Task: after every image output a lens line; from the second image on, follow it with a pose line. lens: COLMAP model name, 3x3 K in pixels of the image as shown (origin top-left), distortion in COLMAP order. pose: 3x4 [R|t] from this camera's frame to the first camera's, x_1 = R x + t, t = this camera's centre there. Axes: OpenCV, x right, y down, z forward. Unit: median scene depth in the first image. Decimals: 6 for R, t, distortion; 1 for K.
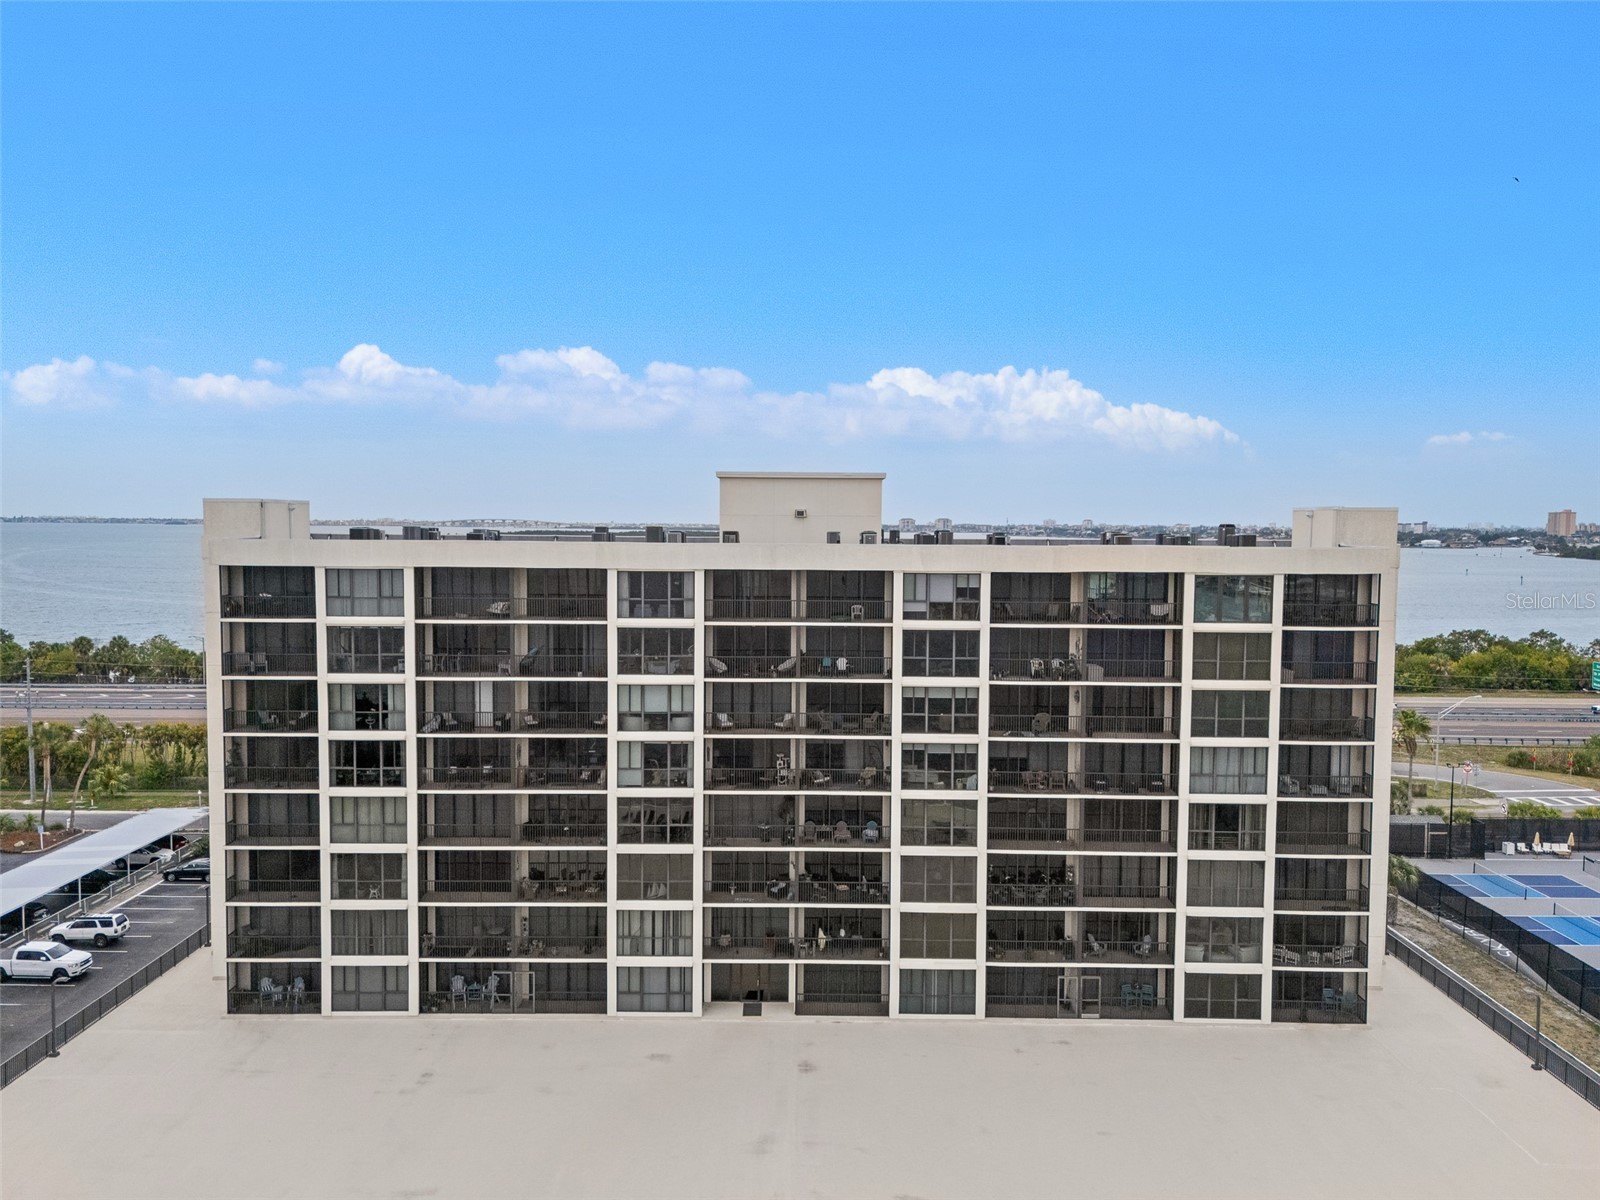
lens RADIAL K [[1194.5, 0, 800.0], [0, 1194.5, 600.0], [0, 0, 1]] dist [0.055606, -0.054809]
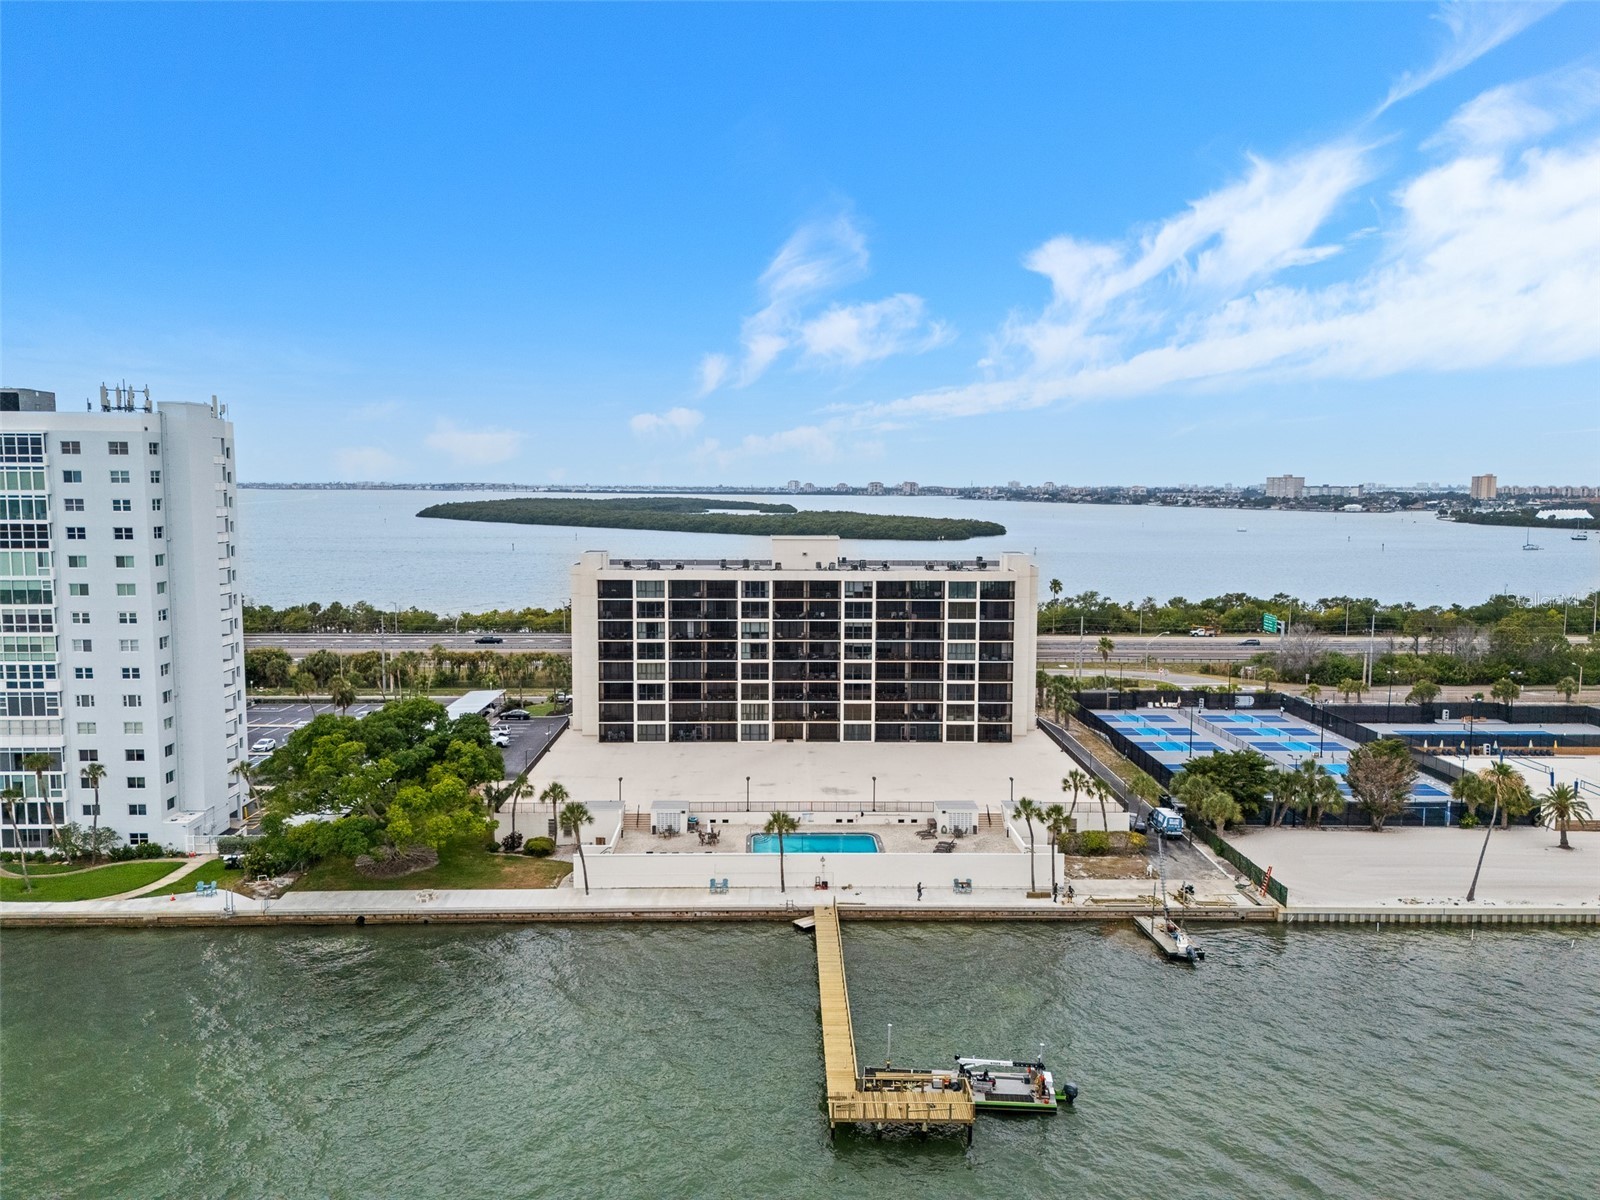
lens RADIAL K [[1177.0, 0, 805.9], [0, 1177.0, 598.1], [0, 0, 1]] dist [0.077617, -0.074314]
pose [[0.999583, -0.004833, 0.028479, -0.079660], [0.003891, 0.999446, 0.033056, -0.072965], [-0.028623, -0.032931, 0.999048, -1.692279]]
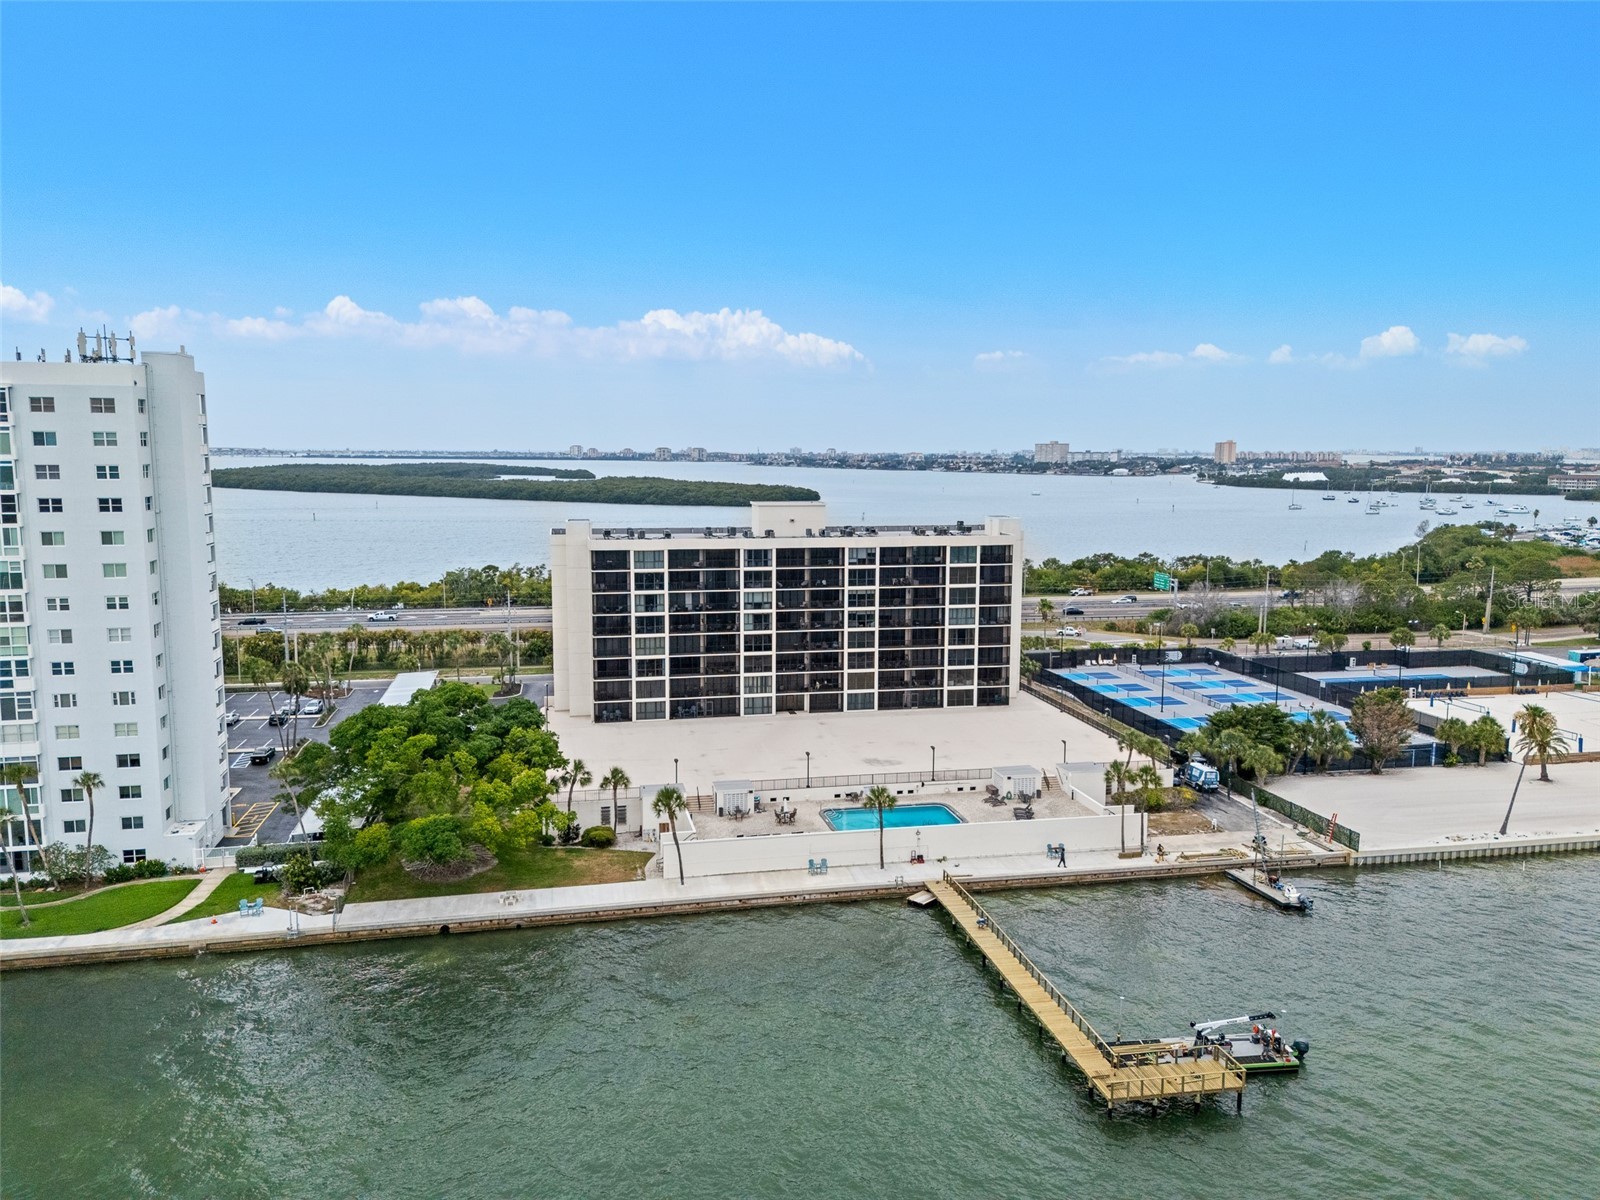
lens RADIAL K [[1177.0, 0, 805.9], [0, 1177.0, 598.1], [0, 0, 1]] dist [0.077617, -0.074314]
pose [[0.976786, -0.029767, 0.212137, -0.564689], [0.016611, 0.997842, 0.063529, -0.078599], [-0.213570, -0.058531, 0.975173, -1.555325]]
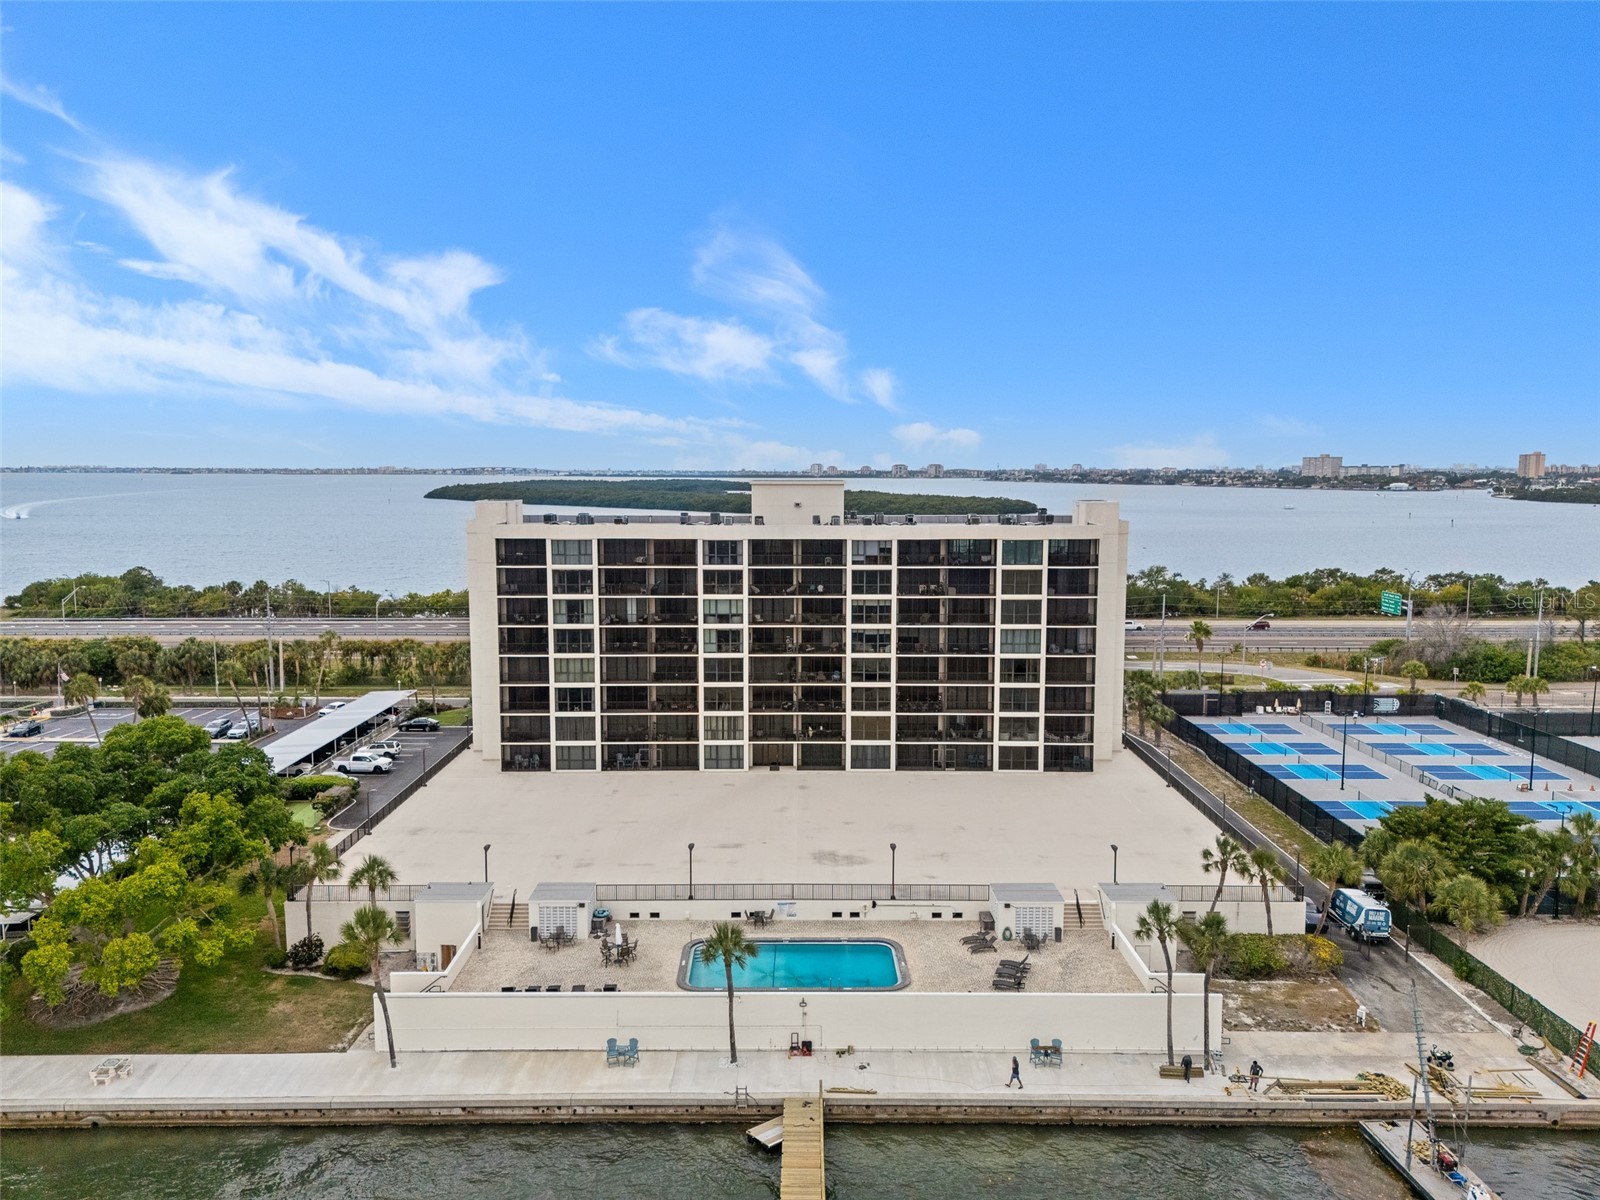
lens RADIAL K [[1179.8, 0, 804.6], [0, 1179.8, 598.8], [0, 0, 1]] dist [0.058818, -0.046439]
pose [[0.999954, -0.006769, 0.006723, -0.002639], [0.006452, 0.998914, 0.046135, -0.016253], [-0.007028, -0.046090, 0.998913, -0.880196]]
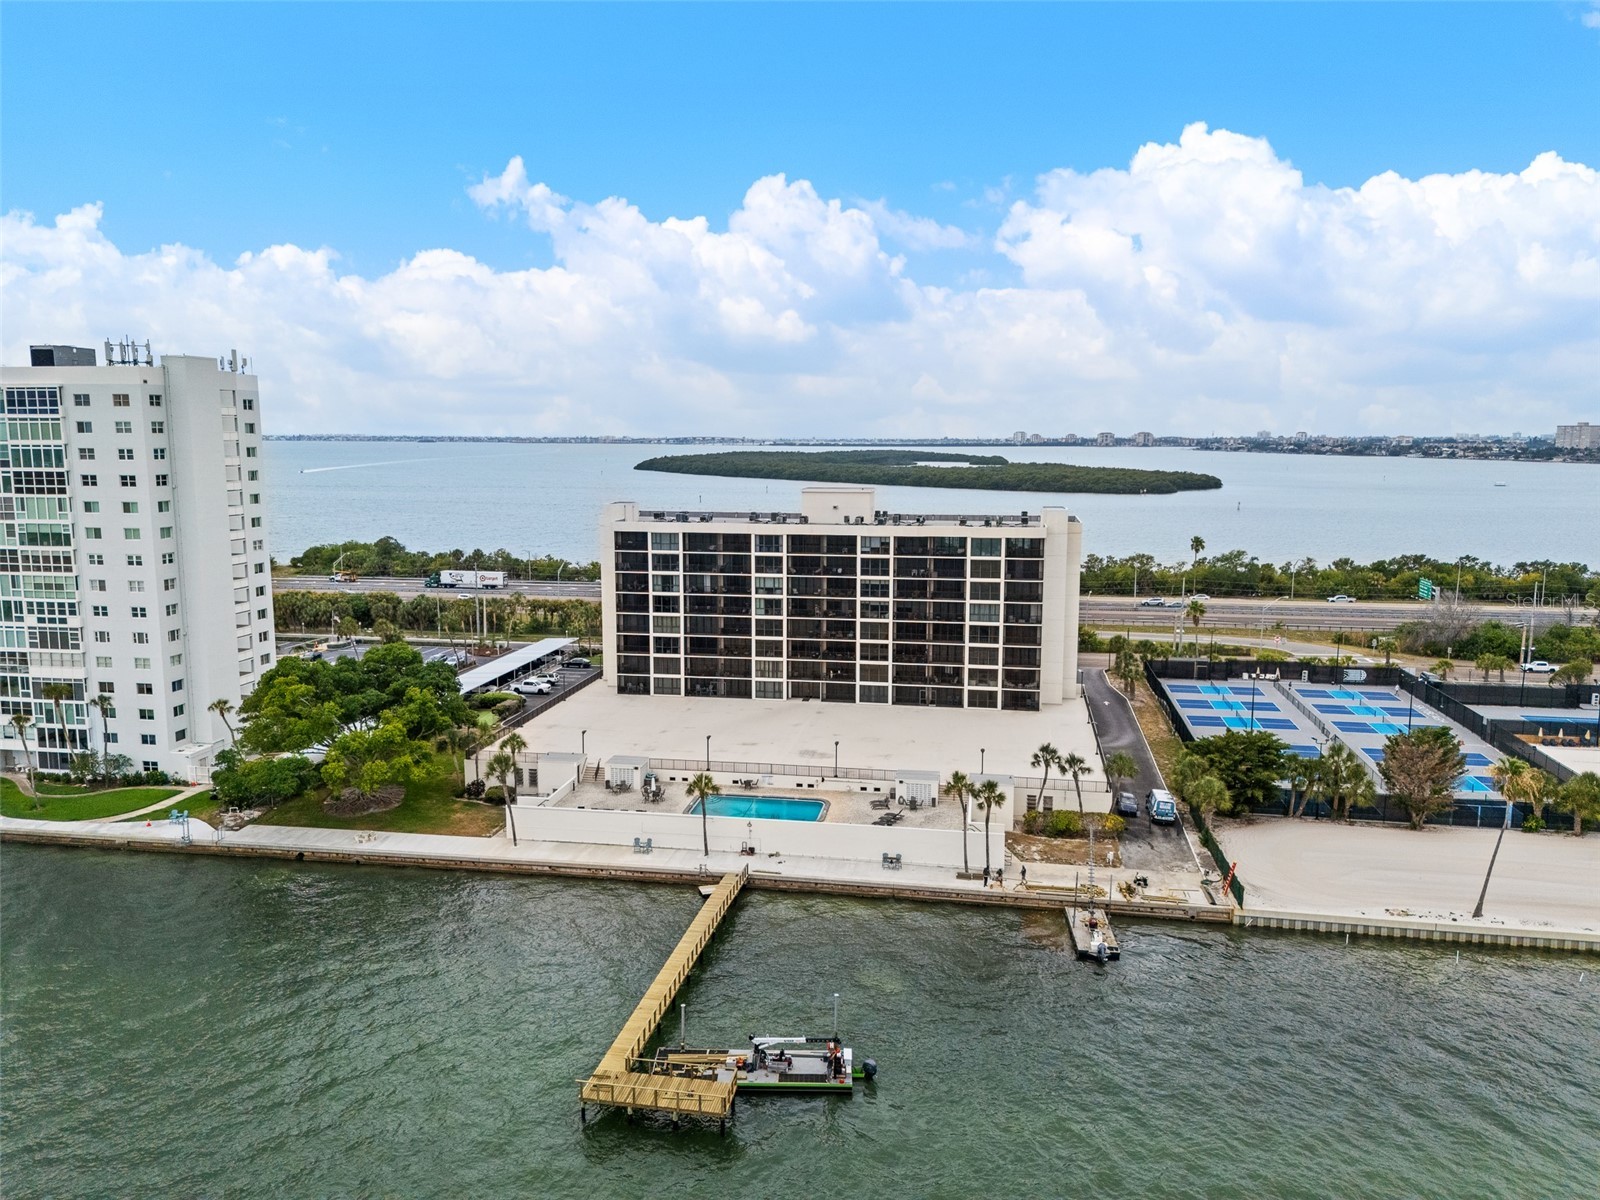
lens RADIAL K [[1177.0, 0, 805.9], [0, 1177.0, 598.1], [0, 0, 1]] dist [0.077617, -0.074314]
pose [[0.986368, 0.017764, -0.163591, 0.387706], [-0.005884, 0.997328, 0.072820, -0.073714], [0.164447, -0.070865, 0.983837, -1.565434]]
